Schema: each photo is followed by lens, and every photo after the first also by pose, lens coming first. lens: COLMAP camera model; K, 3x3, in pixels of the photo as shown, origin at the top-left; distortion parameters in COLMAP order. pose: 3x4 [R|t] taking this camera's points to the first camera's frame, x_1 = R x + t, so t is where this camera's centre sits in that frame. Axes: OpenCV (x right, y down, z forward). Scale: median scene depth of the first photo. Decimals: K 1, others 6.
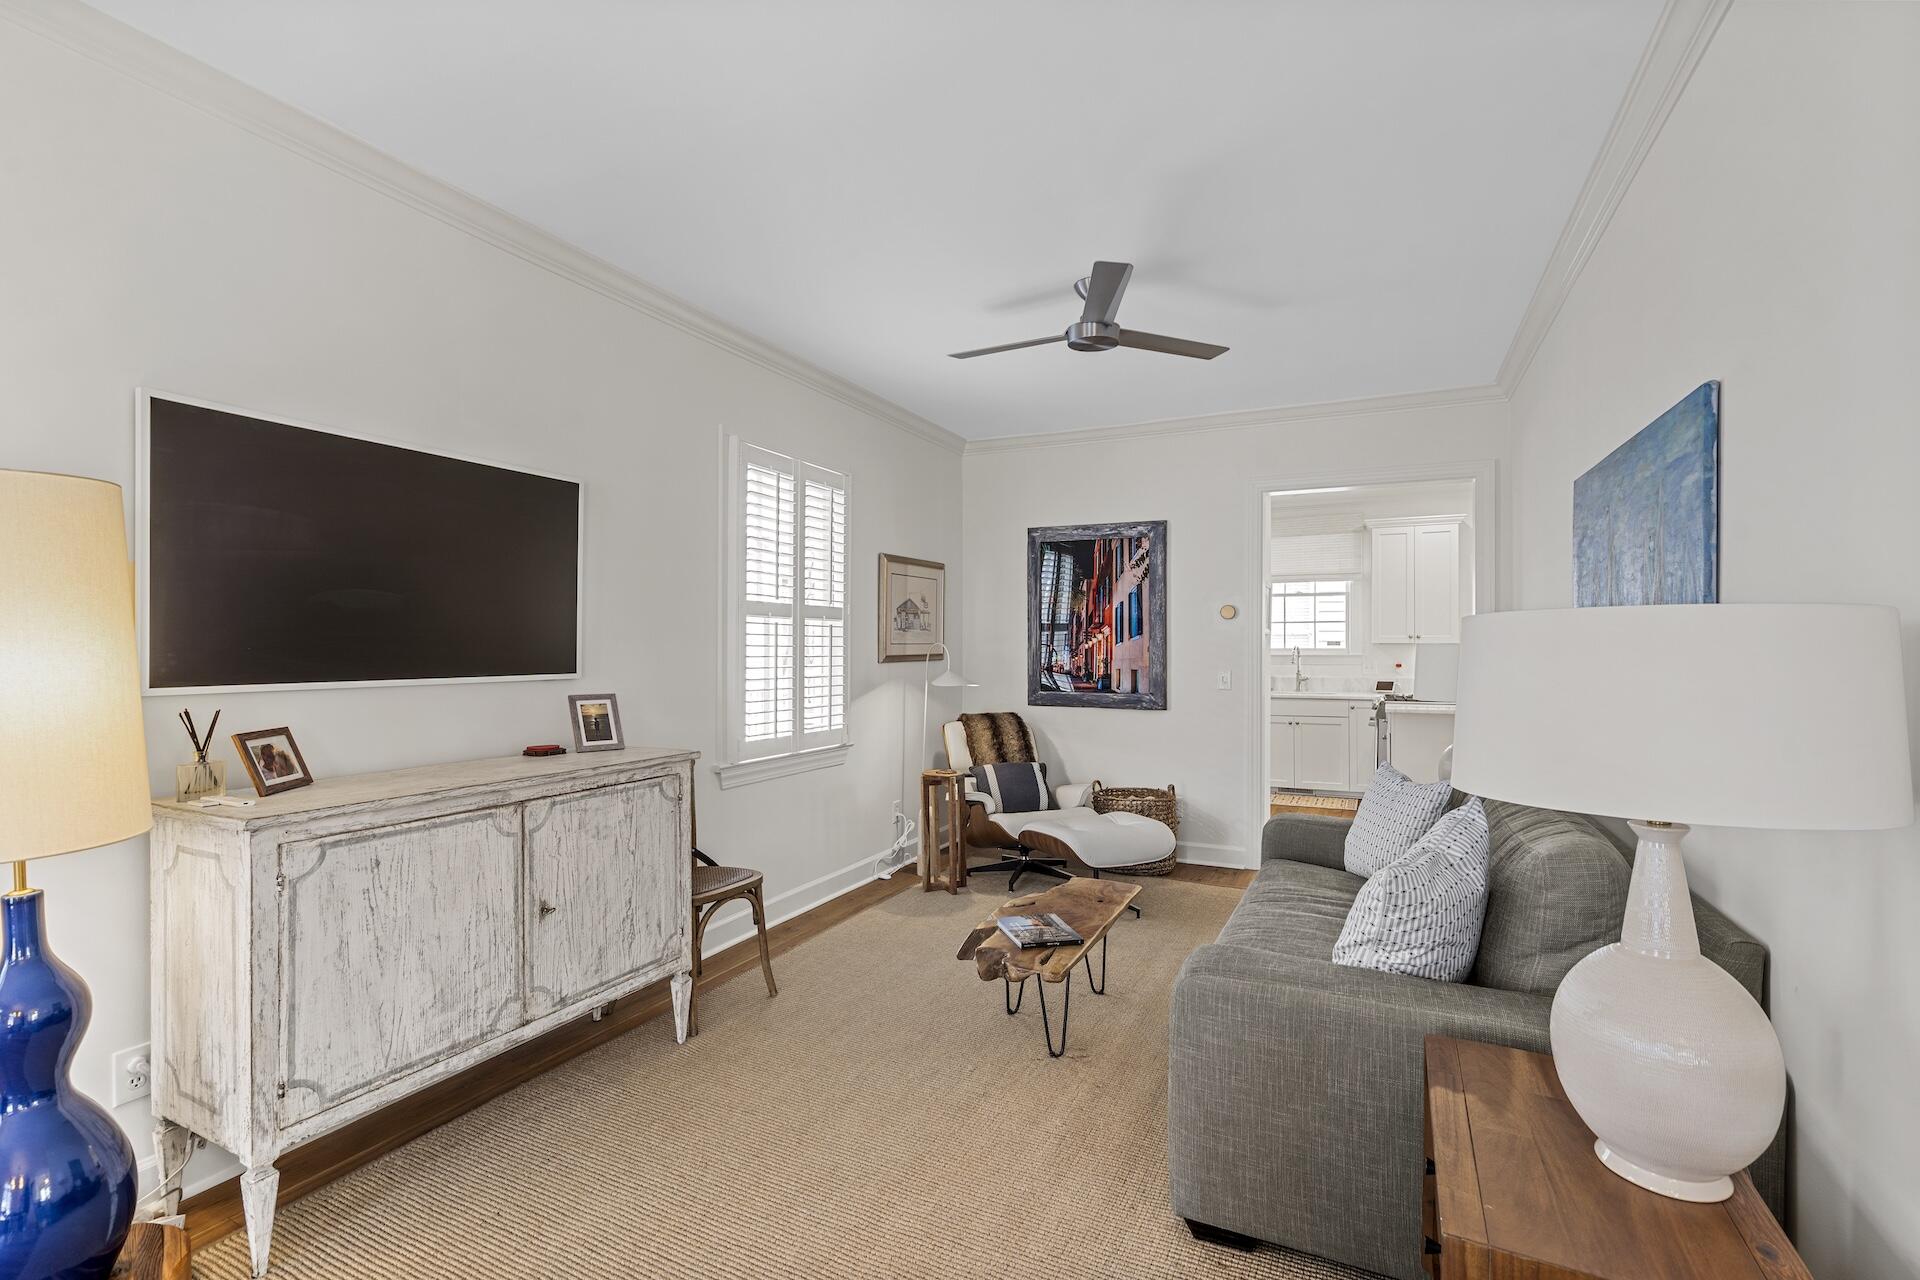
lens RADIAL K [[869.4, 0, 953.4], [0, 869.4, 648.3], [0, 0, 1]] dist [-0.002174, 0.000508]
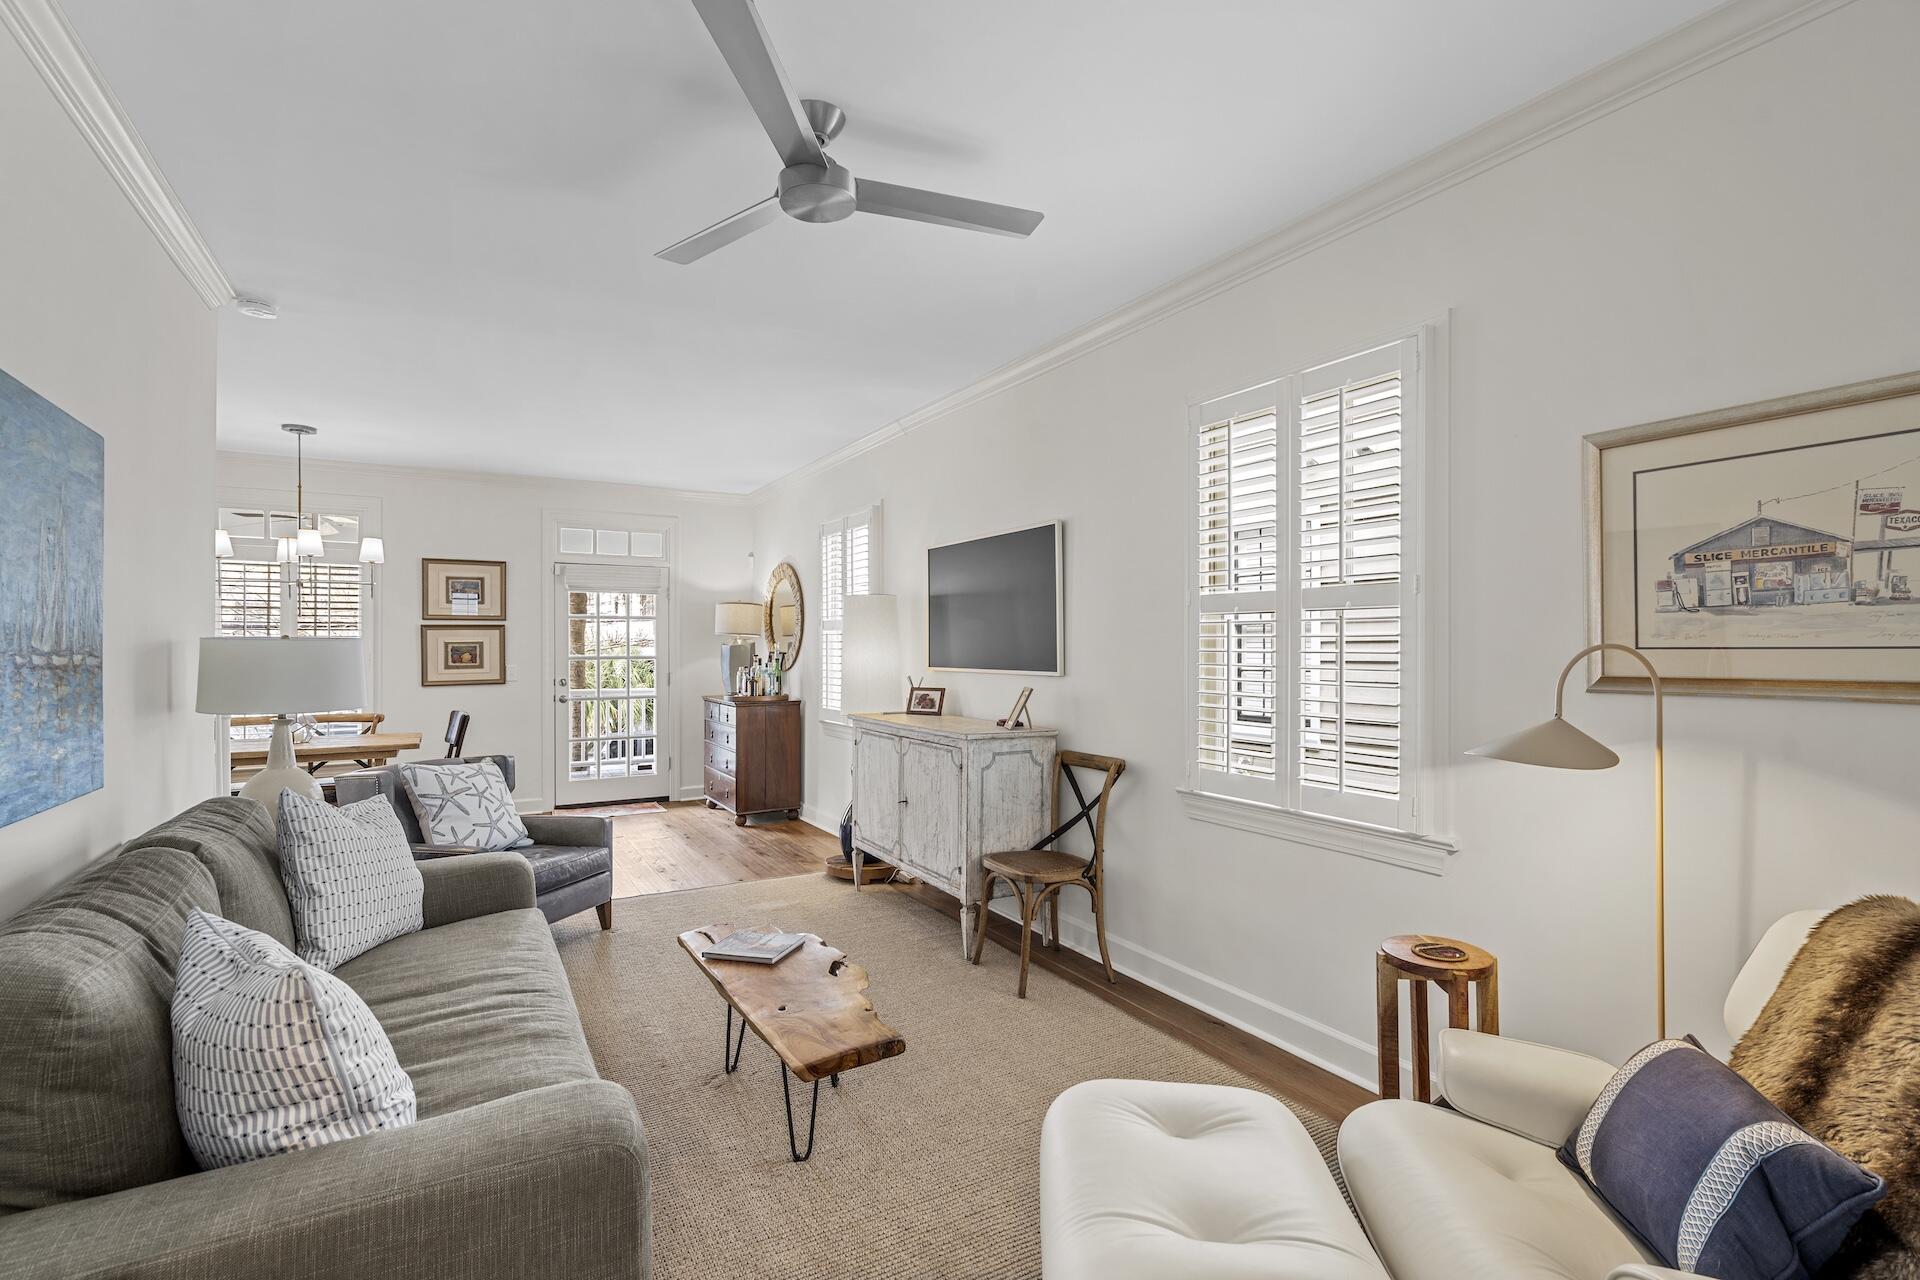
lens RADIAL K [[869.4, 0, 953.4], [0, 869.4, 648.3], [0, 0, 1]] dist [-0.002174, 0.000508]
pose [[-0.544195, 0.002061, -0.838957, 0.494038], [-0.001059, 0.999994, 0.003143, -0.006444], [0.838958, 0.002599, -0.544189, 1.069351]]
